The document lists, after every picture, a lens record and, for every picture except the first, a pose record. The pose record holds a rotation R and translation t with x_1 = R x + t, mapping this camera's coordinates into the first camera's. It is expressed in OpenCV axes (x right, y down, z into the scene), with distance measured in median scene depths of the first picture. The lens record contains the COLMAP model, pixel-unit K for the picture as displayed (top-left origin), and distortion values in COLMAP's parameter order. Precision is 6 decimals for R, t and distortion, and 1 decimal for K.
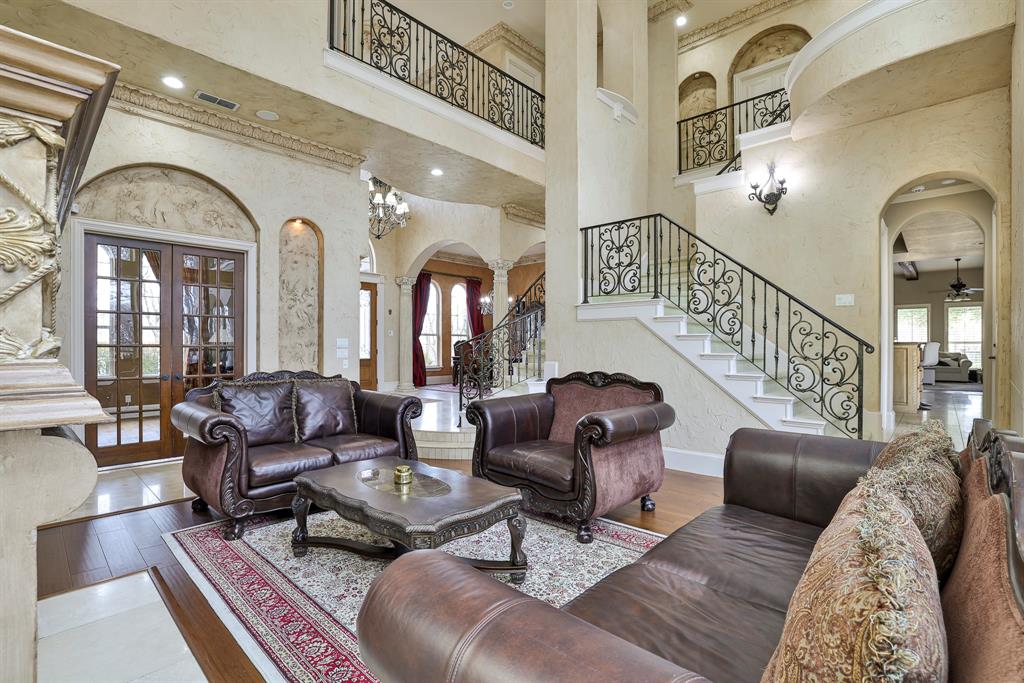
lens RADIAL K [[470.0, 0, 509.9], [0, 470.0, 343.8], [0, 0, 1]] dist [-0.005664, -0.000014]
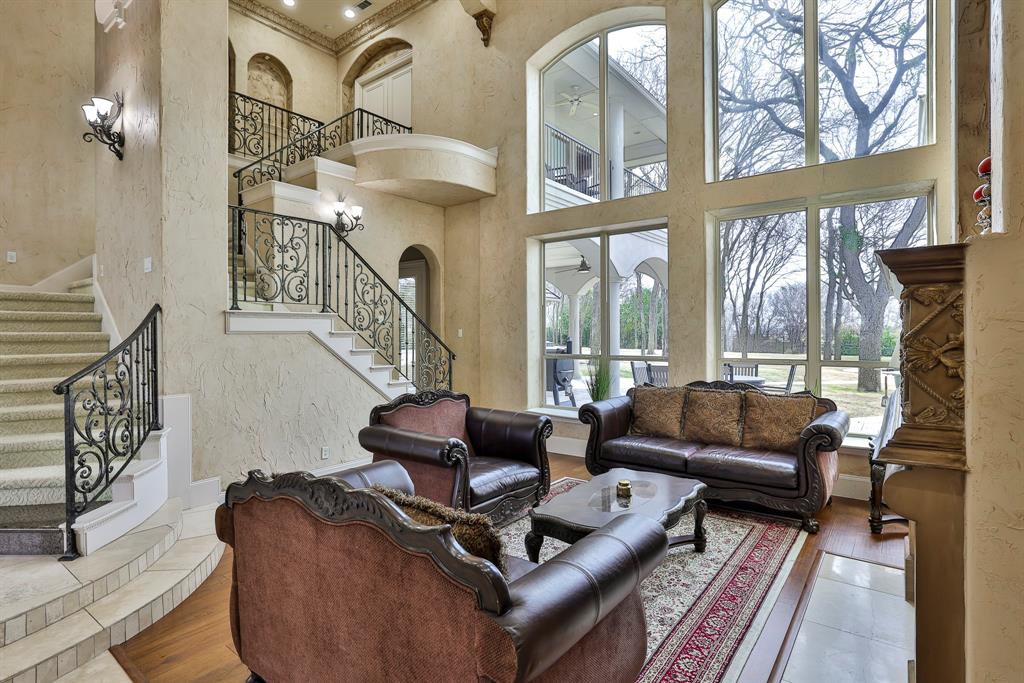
lens RADIAL K [[518.3, 0, 506.2], [0, 518.3, 334.3], [0, 0, 1]] dist [-0.003265, 0.000042]
pose [[-0.100217, -0.003045, 0.994961, -0.748421], [0.005157, 0.999980, 0.003580, -0.052517], [-0.994952, 0.005490, -0.100199, 0.725608]]
